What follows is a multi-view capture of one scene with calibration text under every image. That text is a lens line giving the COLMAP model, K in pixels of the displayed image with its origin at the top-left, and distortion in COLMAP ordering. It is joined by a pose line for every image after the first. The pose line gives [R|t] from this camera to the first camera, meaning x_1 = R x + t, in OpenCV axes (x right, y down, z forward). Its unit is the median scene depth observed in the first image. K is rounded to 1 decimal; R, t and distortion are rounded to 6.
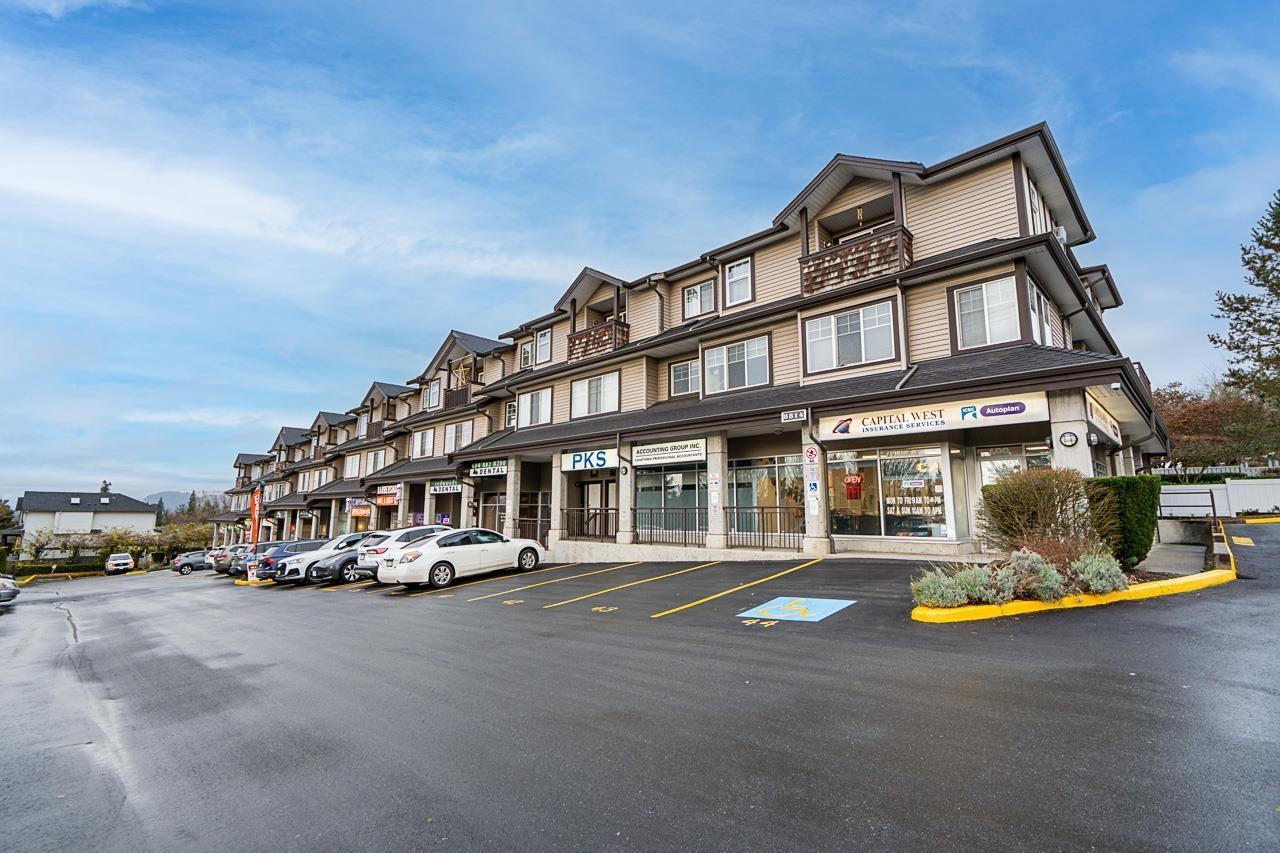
lens RADIAL K [[583.0, 0, 637.5], [0, 583.0, 428.1], [0, 0, 1]] dist [-0.003487, 0.000652]
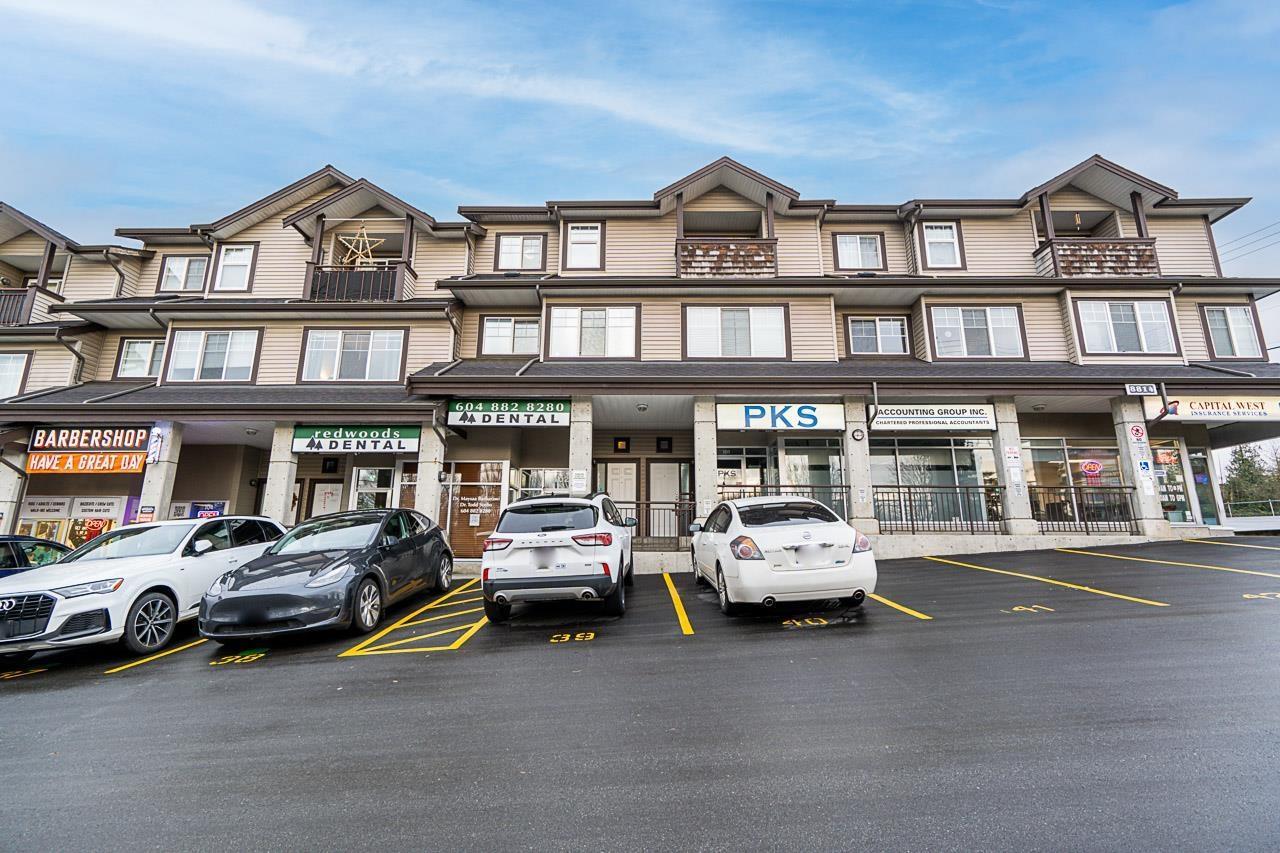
lens RADIAL K [[576.2, 0, 636.4], [0, 576.2, 425.4], [0, 0, 1]] dist [-0.004546, 0.000483]
pose [[0.725911, 0.149953, 0.671243, -0.659049], [-0.104385, 0.988658, -0.107976, 0.155694], [-0.679821, 0.008313, 0.733331, 0.611393]]
